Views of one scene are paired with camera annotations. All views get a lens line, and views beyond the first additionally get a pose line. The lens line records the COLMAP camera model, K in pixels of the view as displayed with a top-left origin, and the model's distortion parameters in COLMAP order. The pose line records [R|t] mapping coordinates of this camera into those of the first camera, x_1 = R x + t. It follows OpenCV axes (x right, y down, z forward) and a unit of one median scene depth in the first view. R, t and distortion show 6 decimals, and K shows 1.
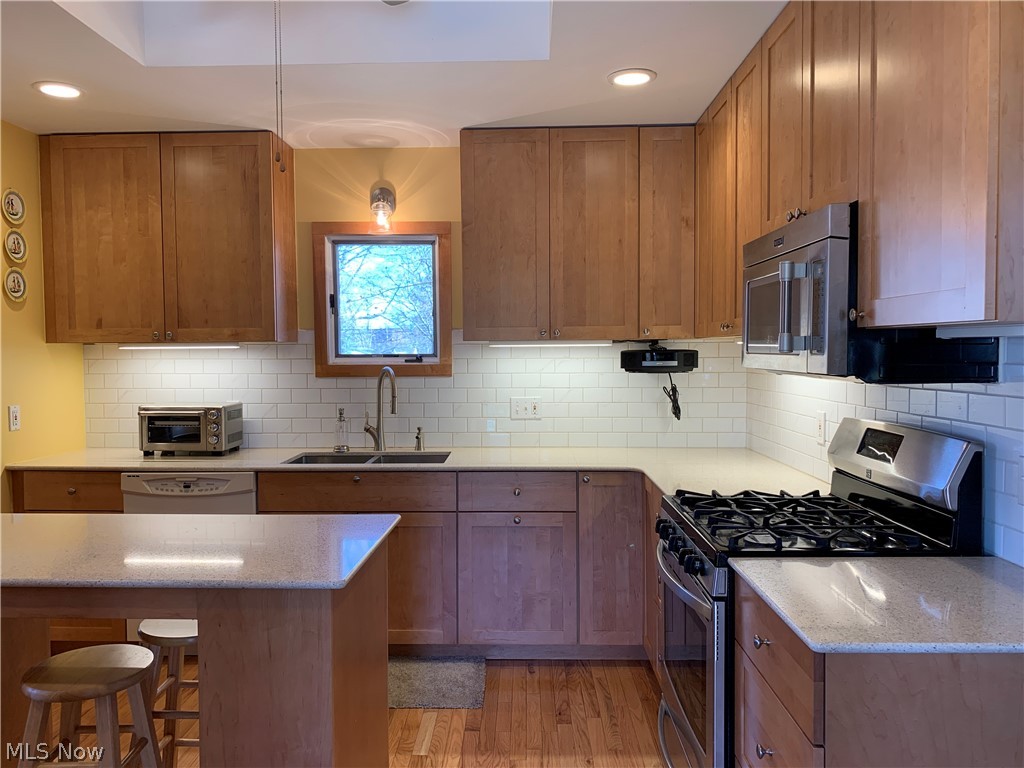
lens RADIAL K [[776.2, 0, 482.1], [0, 776.2, 383.9], [0, 0, 1]] dist [0.003850, 0.005113]
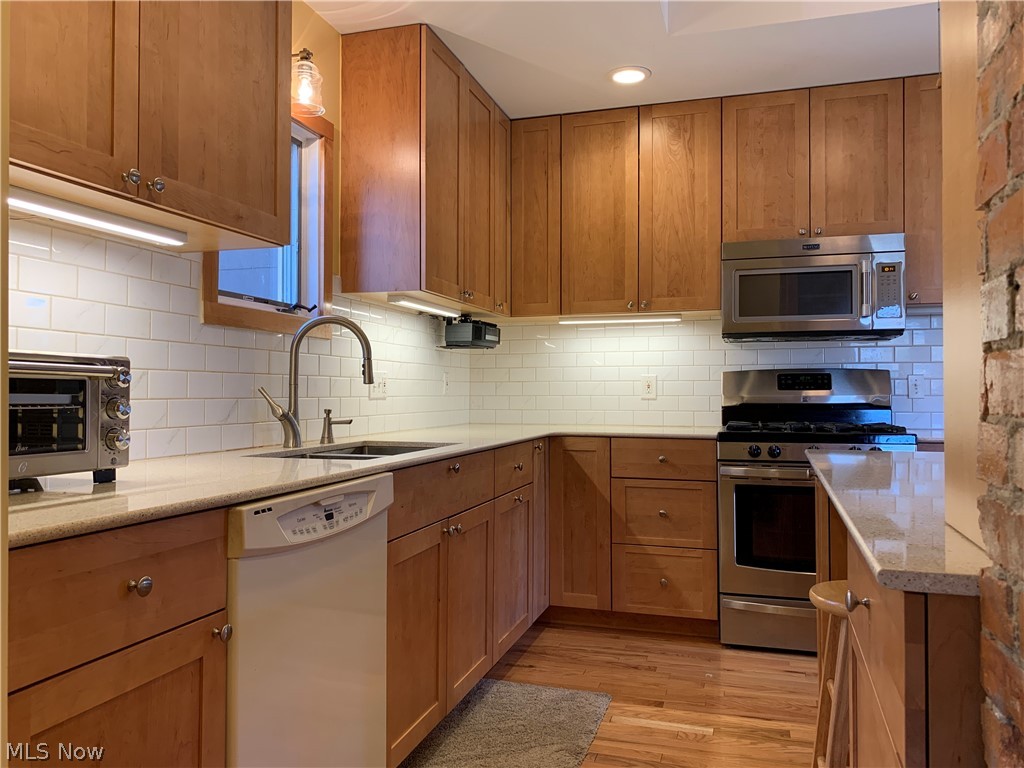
lens RADIAL K [[777.1, 0, 512.0], [0, 777.1, 384.0], [0, 0, 1]] dist [0.004103, -0.002918]
pose [[0.261779, 0.017380, 0.964971, -0.755617], [0.040667, 0.998751, -0.029021, 0.065442], [-0.964271, 0.046839, 0.260746, 0.715697]]
